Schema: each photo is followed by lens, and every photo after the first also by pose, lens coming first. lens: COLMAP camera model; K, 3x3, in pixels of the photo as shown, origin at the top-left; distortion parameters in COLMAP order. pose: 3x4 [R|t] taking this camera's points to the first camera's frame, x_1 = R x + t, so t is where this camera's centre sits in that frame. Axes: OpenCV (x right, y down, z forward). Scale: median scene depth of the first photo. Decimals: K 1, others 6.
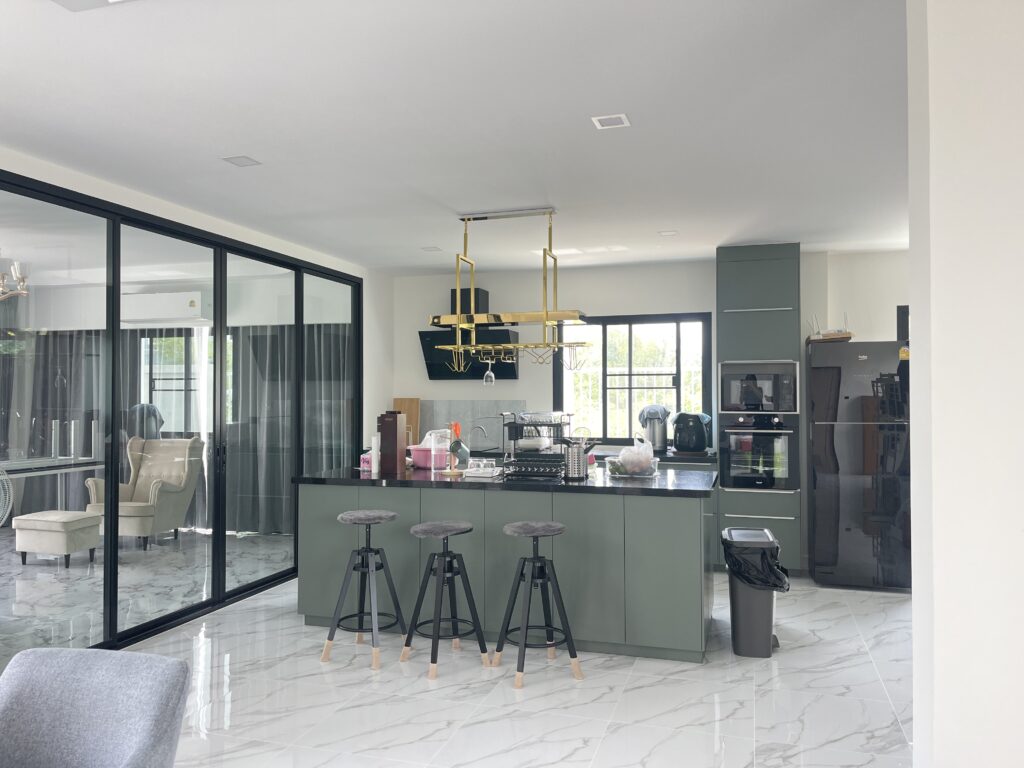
lens RADIAL K [[762.5, 0, 512.0], [0, 762.5, 384.0], [0, 0, 1]] dist [-0.008465, -0.002128]
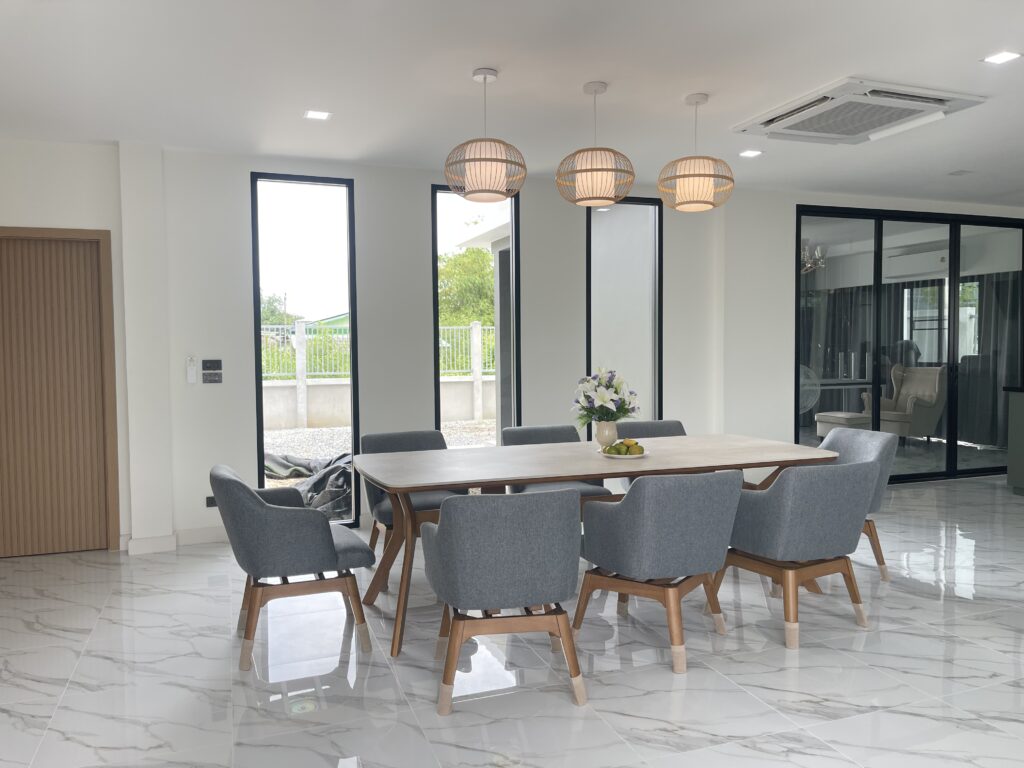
lens RADIAL K [[762.5, 0, 512.0], [0, 762.5, 384.0], [0, 0, 1]] dist [-0.008465, -0.002128]
pose [[0.588718, 0.031870, -0.807710, 0.183490], [0.016544, 0.998538, 0.051457, 0.024330], [0.808169, -0.043656, 0.587331, -0.326816]]
